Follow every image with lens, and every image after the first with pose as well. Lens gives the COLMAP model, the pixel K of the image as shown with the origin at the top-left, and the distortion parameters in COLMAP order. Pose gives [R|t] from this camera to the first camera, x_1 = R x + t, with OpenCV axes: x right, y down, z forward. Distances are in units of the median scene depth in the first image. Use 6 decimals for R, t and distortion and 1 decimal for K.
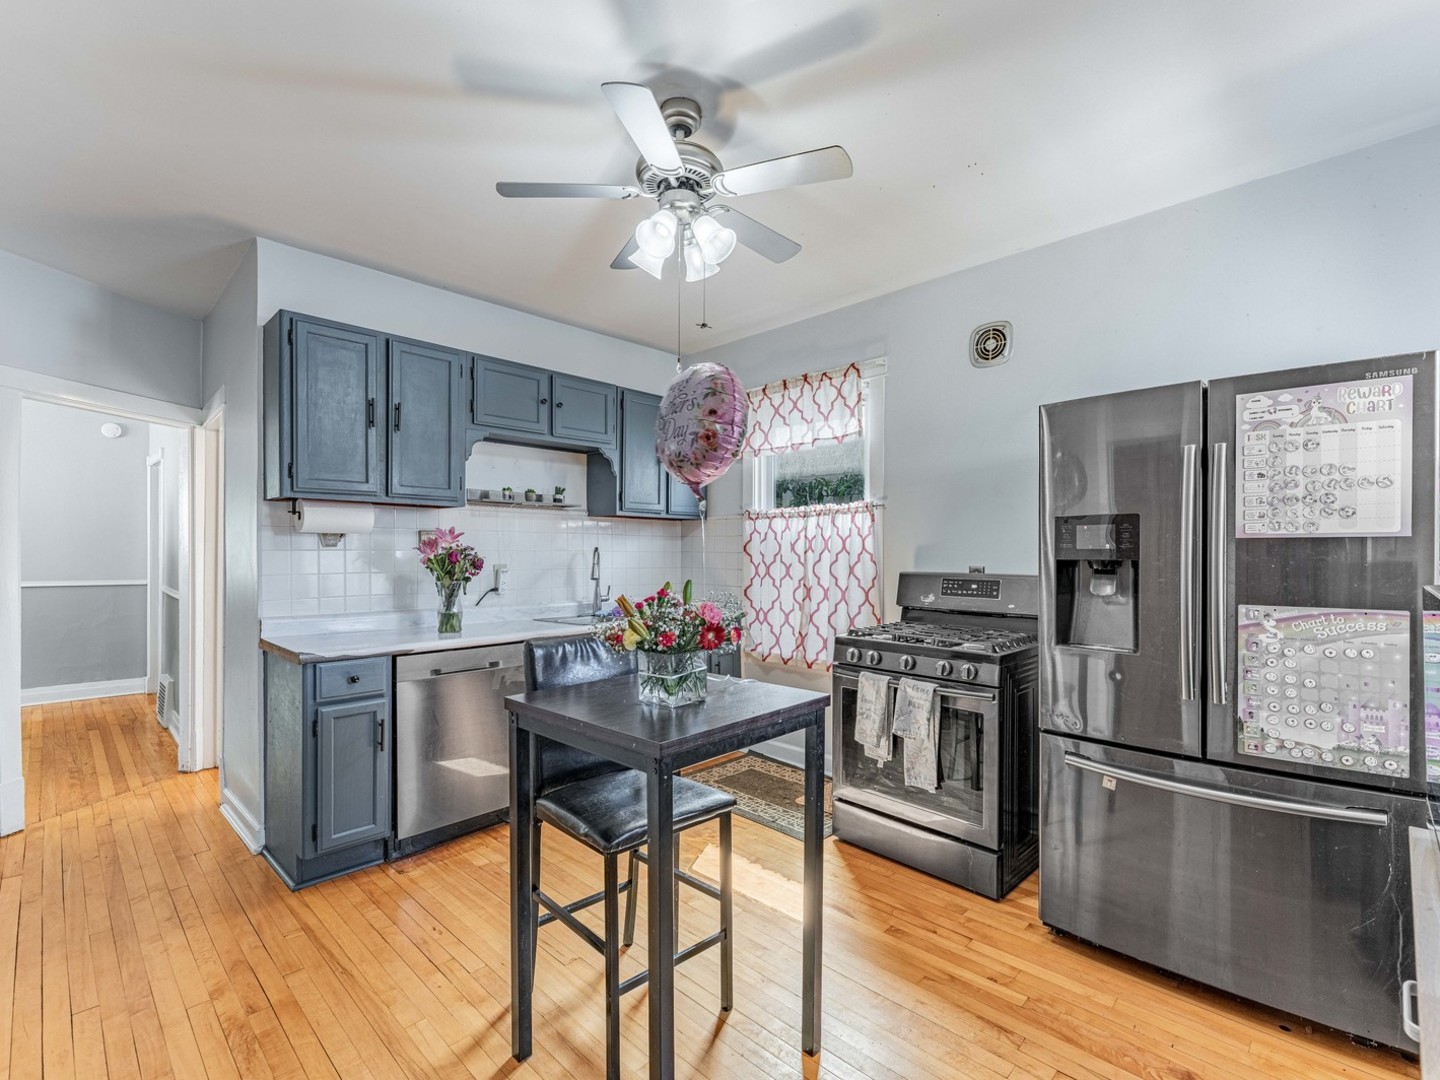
lens RADIAL K [[662.0, 0, 720.0], [0, 662.0, 540.0], [0, 0, 1]] dist [-0.002669, -0.000443]
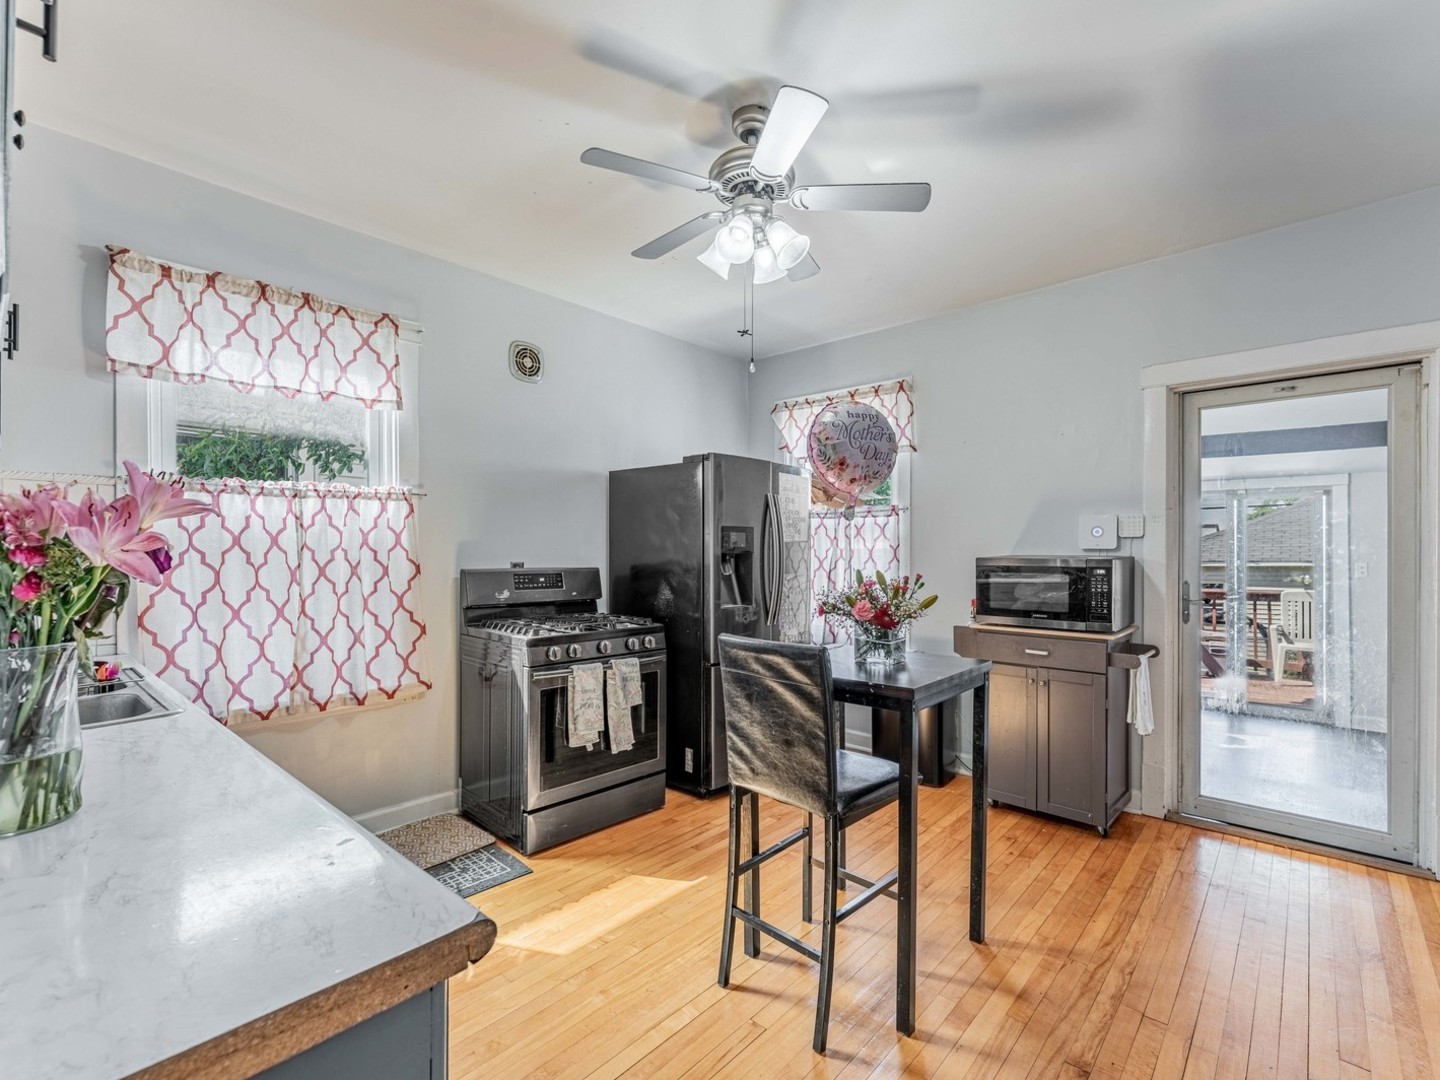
lens RADIAL K [[662.0, 0, 720.0], [0, 662.0, 540.0], [0, 0, 1]] dist [-0.002669, -0.000443]
pose [[-0.035569, 0.024642, 0.999063, -0.691340], [-0.010731, 0.999629, -0.025038, 0.027061], [-0.999310, -0.011611, -0.035291, 0.697877]]
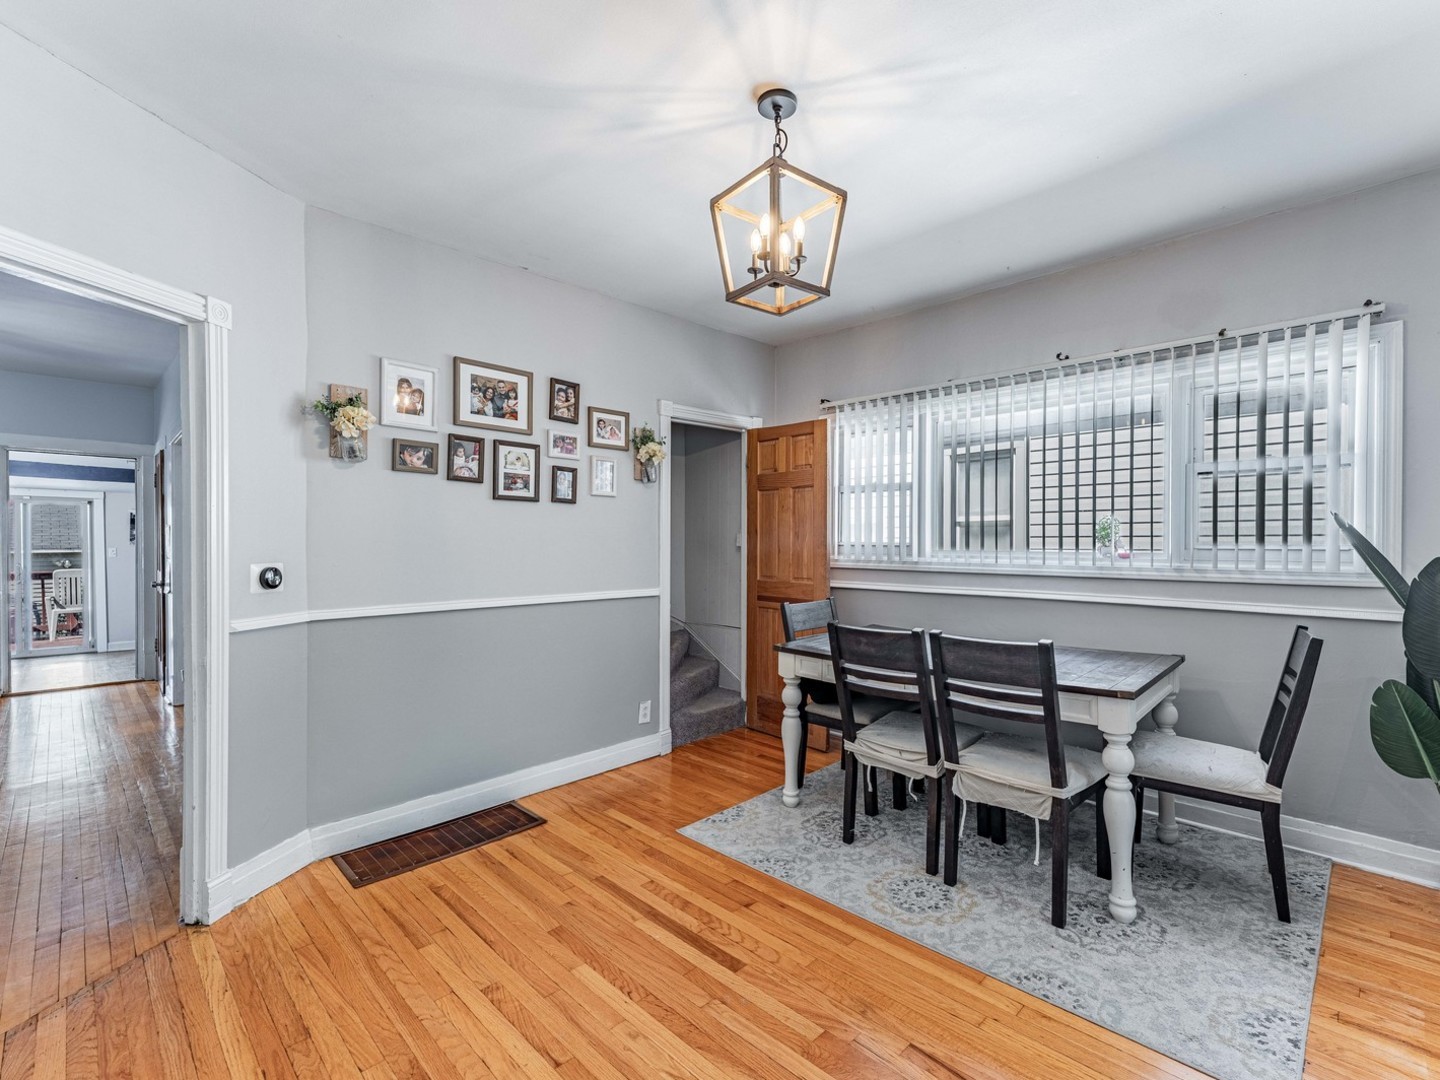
lens RADIAL K [[630.6, 0, 718.5], [0, 630.6, 559.9], [0, 0, 1]] dist [0.000451, 0.000199]
pose [[-0.999970, 0.003125, 0.007094, -1.165016], [0.003202, 0.999936, 0.010880, 0.041962], [-0.007059, 0.010902, -0.999916, 1.170621]]
